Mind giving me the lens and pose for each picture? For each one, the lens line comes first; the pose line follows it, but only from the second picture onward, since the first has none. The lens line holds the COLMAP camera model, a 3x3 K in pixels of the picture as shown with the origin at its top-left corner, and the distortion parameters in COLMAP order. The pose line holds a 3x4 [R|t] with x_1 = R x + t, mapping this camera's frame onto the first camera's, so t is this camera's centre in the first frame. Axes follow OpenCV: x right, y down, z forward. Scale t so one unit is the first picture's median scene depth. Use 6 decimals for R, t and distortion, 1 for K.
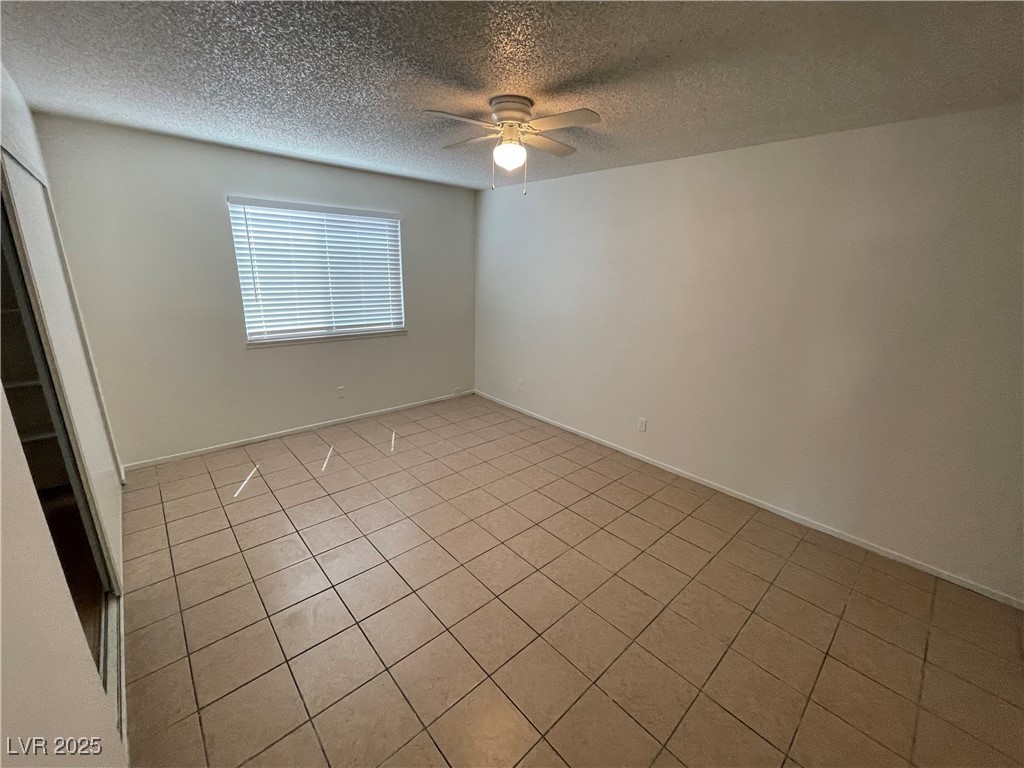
lens RADIAL K [[414.4, 0, 509.8], [0, 414.4, 384.0], [0, 0, 1]] dist [-0.001164, 0.000173]
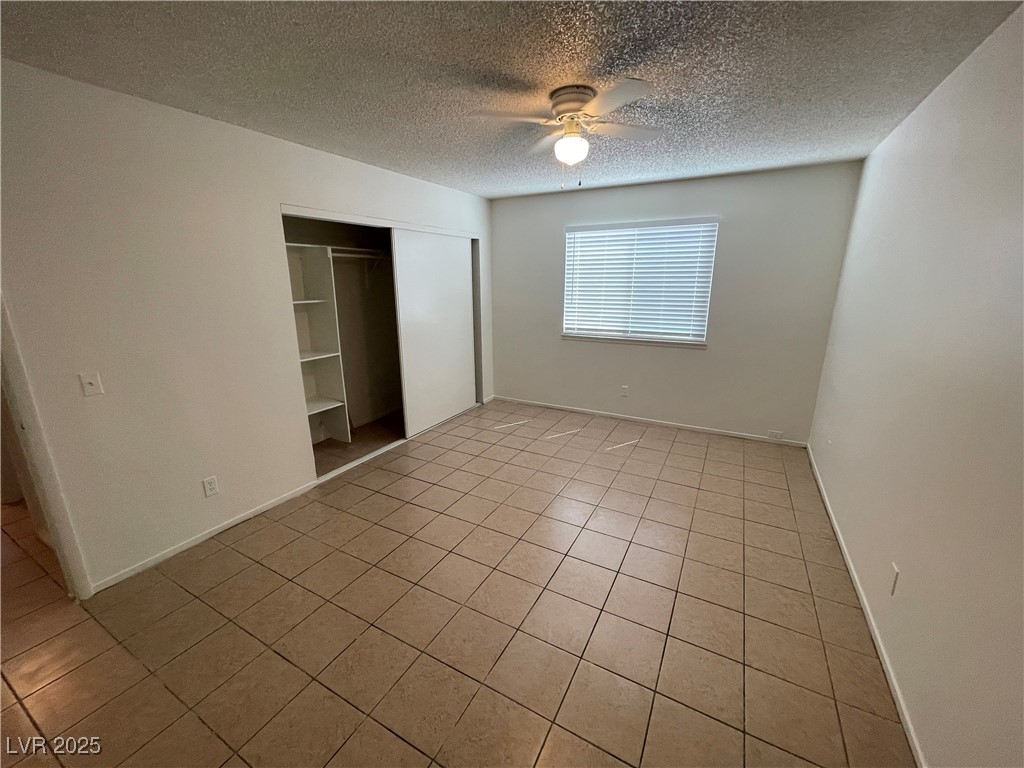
lens RADIAL K [[411.9, 0, 505.1], [0, 411.9, 385.0], [0, 0, 1]] dist [0.001962, 0.000154]
pose [[0.321651, 0.209700, -0.923345, 0.514072], [-0.246207, 0.960147, 0.132291, -0.064516], [0.914288, 0.184782, 0.360462, 0.334651]]
